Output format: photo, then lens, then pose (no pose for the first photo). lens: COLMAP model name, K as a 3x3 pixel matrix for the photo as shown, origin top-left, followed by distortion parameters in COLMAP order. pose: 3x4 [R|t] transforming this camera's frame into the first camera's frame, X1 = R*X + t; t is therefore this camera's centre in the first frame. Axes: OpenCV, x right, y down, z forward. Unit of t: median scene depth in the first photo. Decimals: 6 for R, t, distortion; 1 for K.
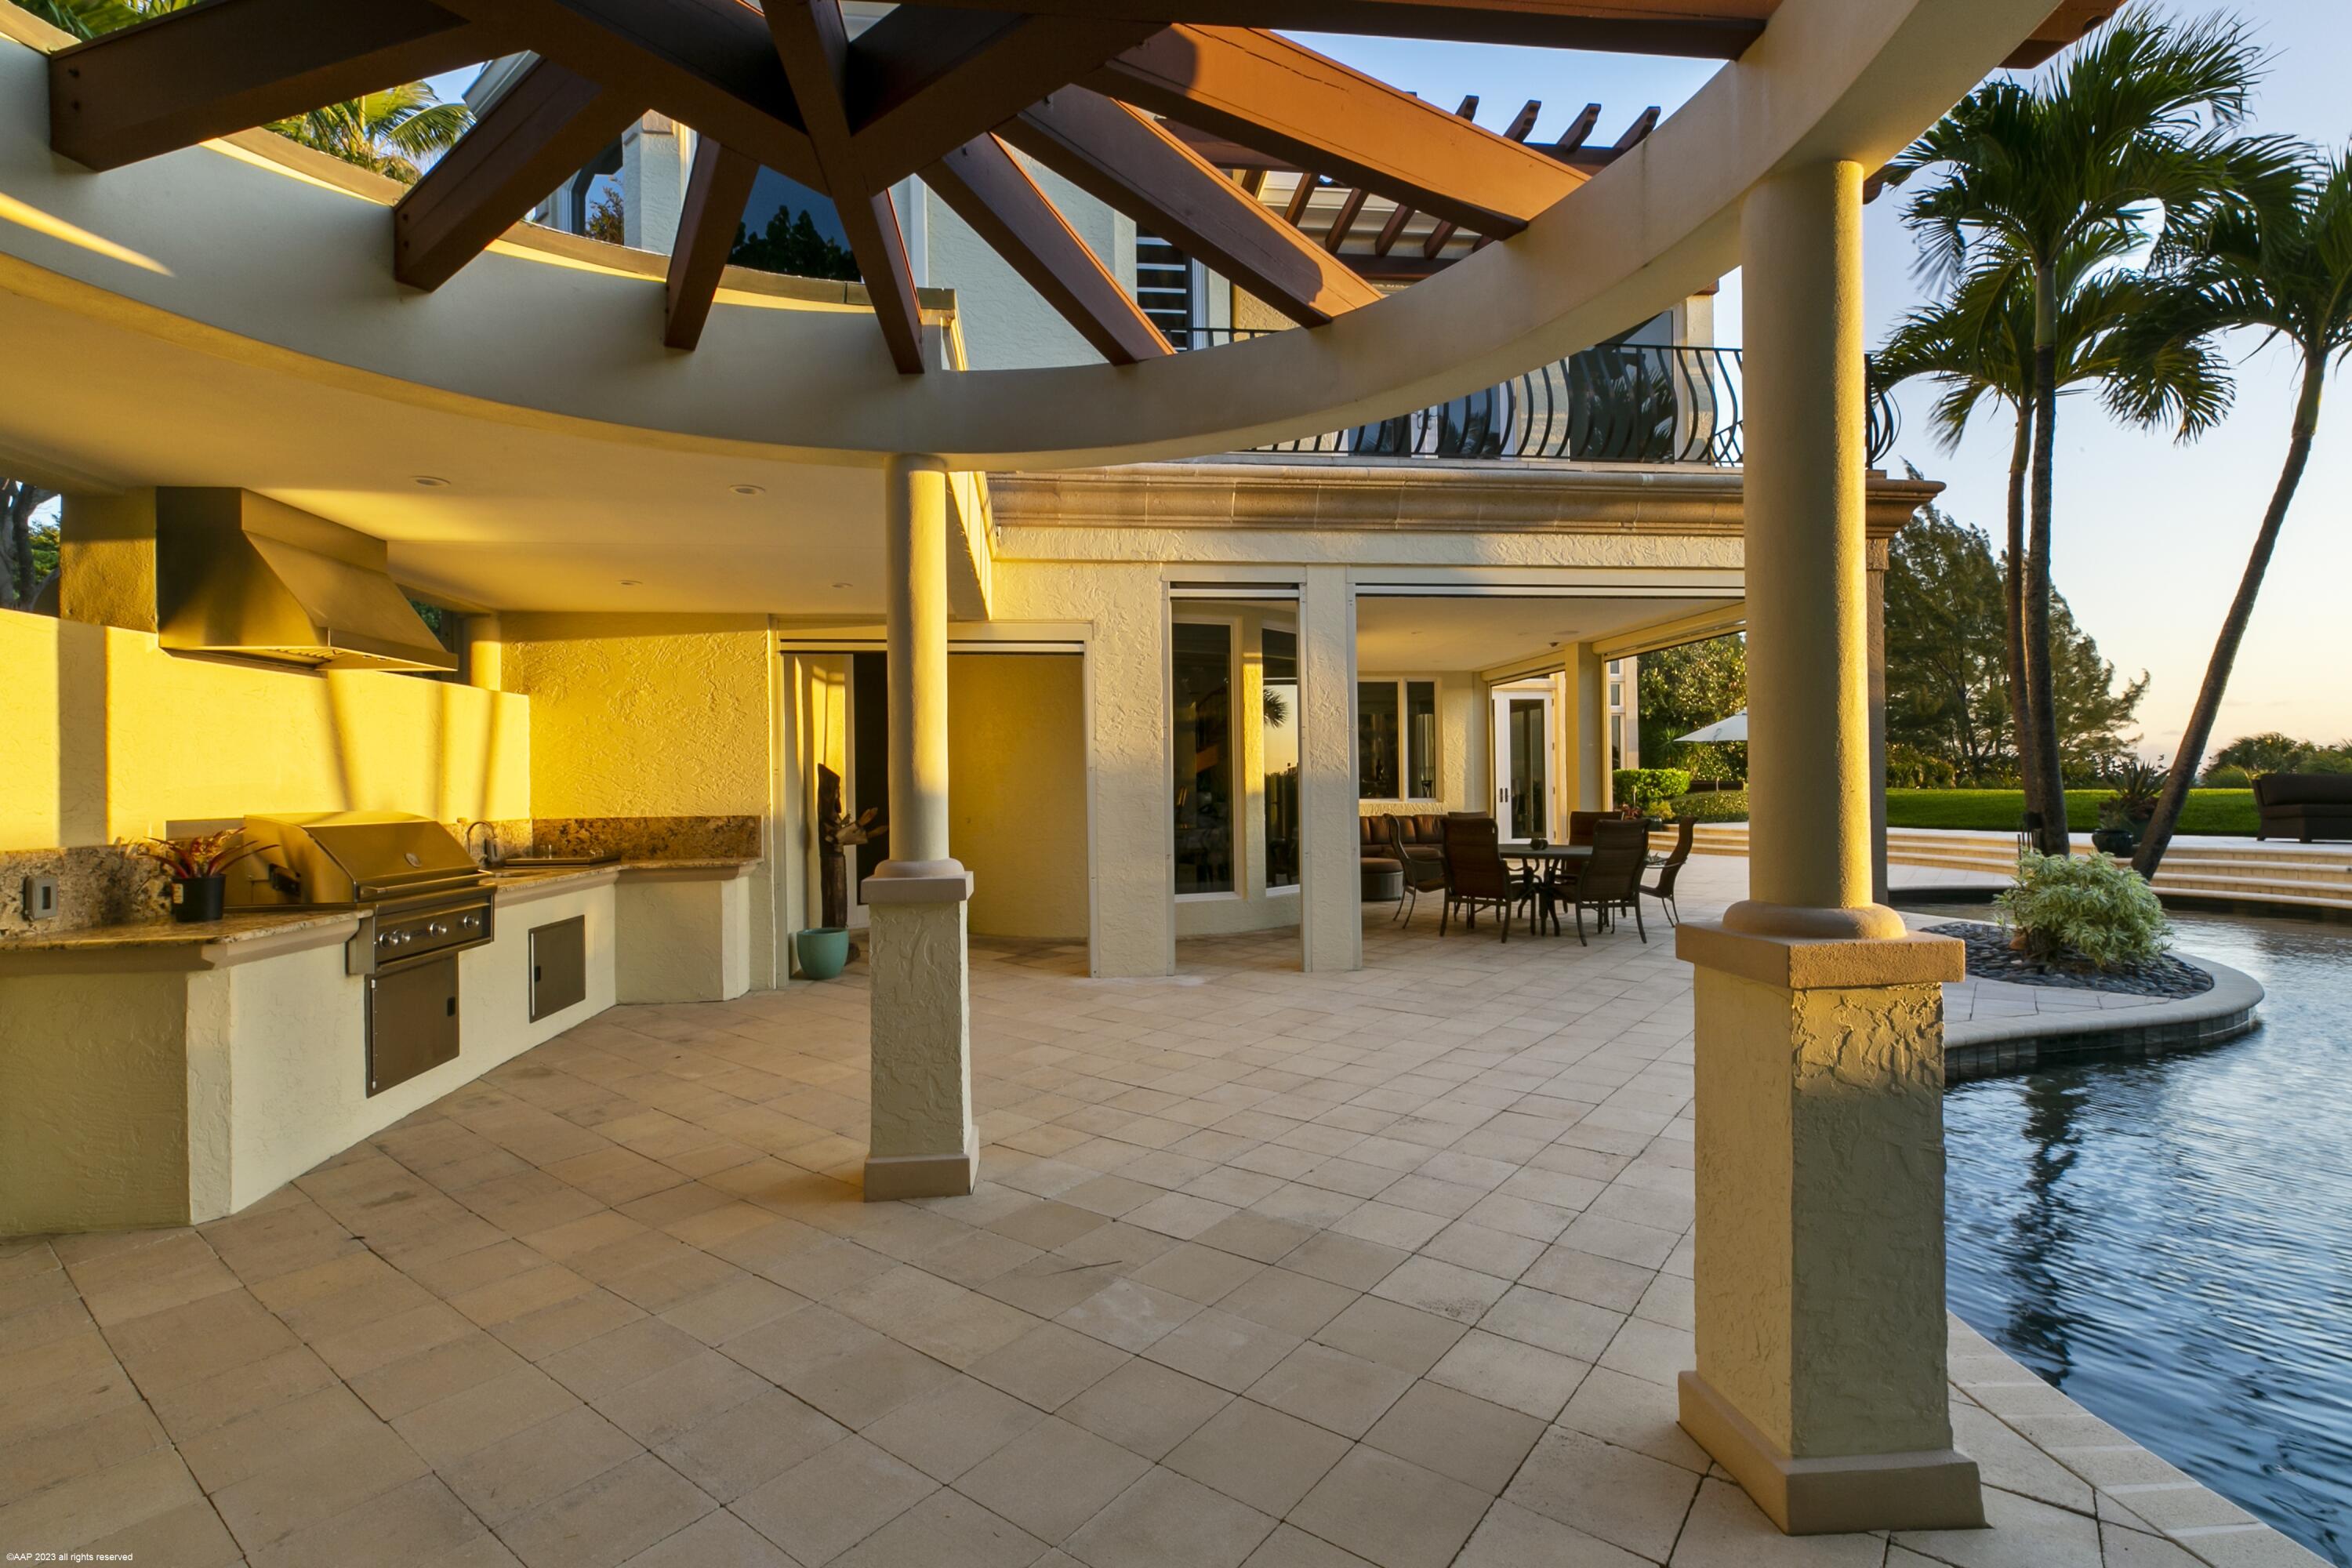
lens RADIAL K [[1070.2, 0, 1176.0], [0, 1070.2, 784.0], [0, 0, 1]] dist [-0.001378, -0.000955]
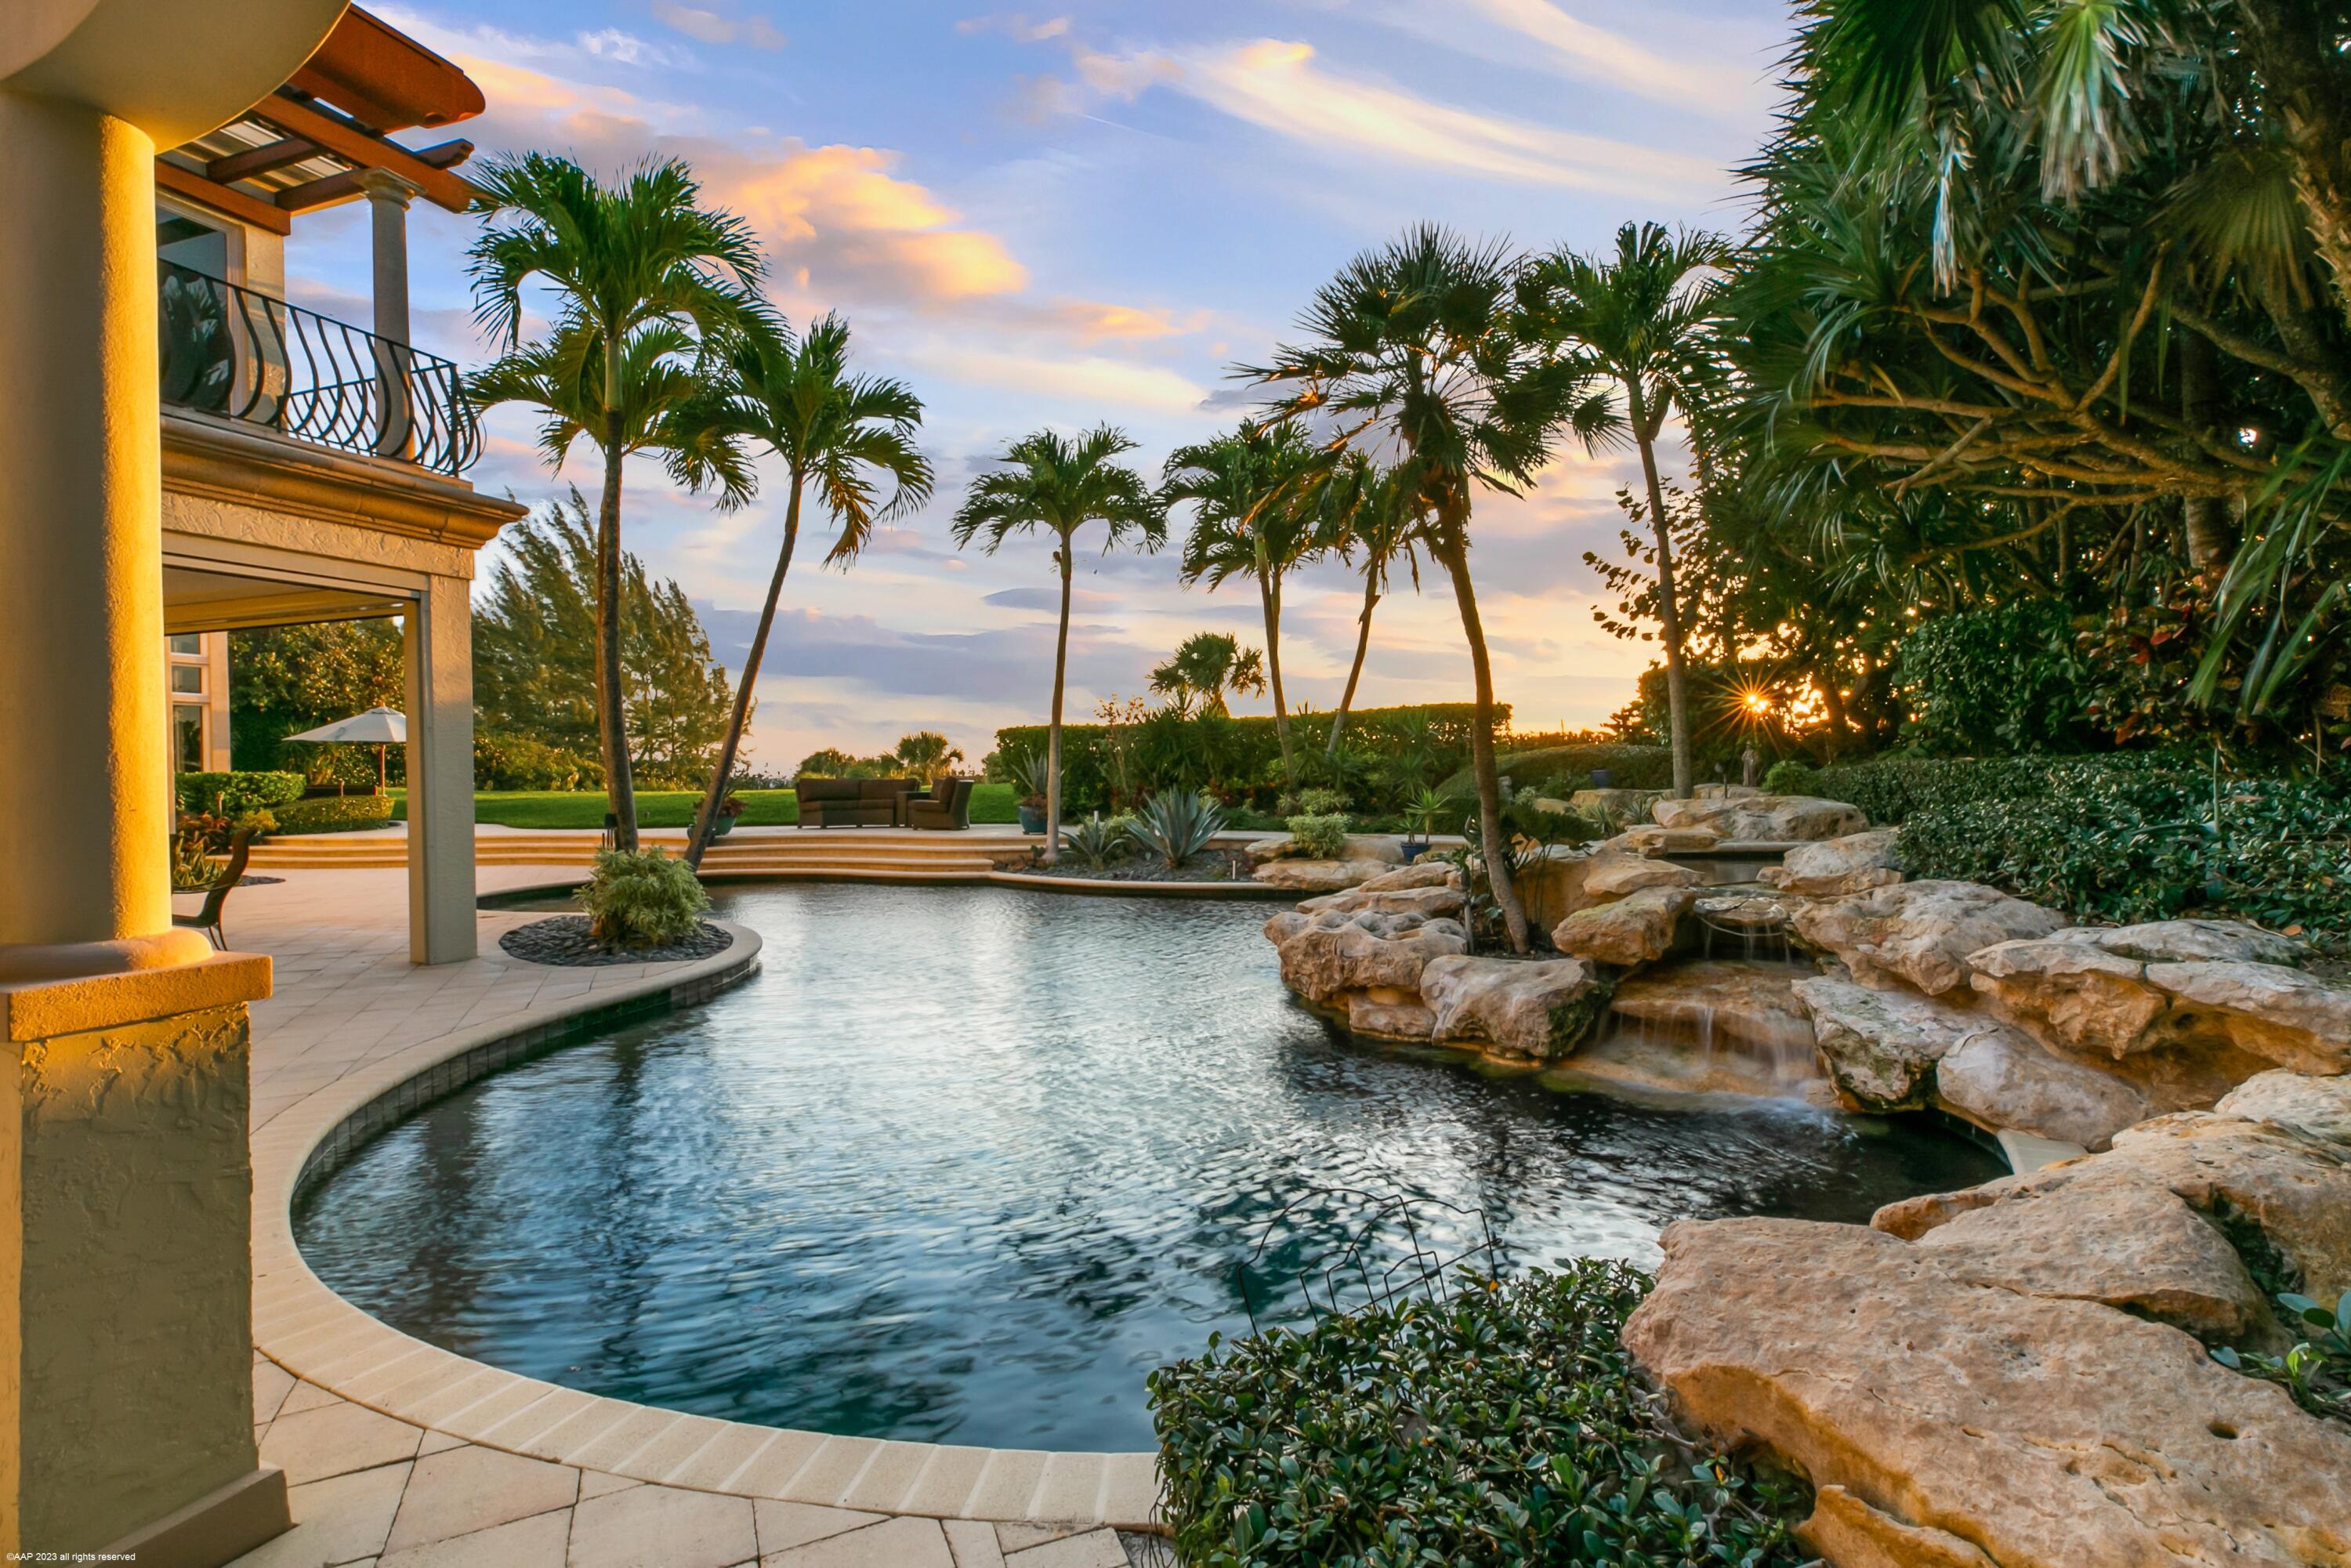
lens RADIAL K [[1069.7, 0, 1175.5], [0, 1069.7, 784.0], [0, 0, 1]] dist [-0.001378, -0.000955]
pose [[0.471836, -0.003993, 0.881677, 0.081204], [0.004574, 0.999987, 0.002081, -0.004592], [-0.881675, 0.003050, 0.471848, -0.072268]]
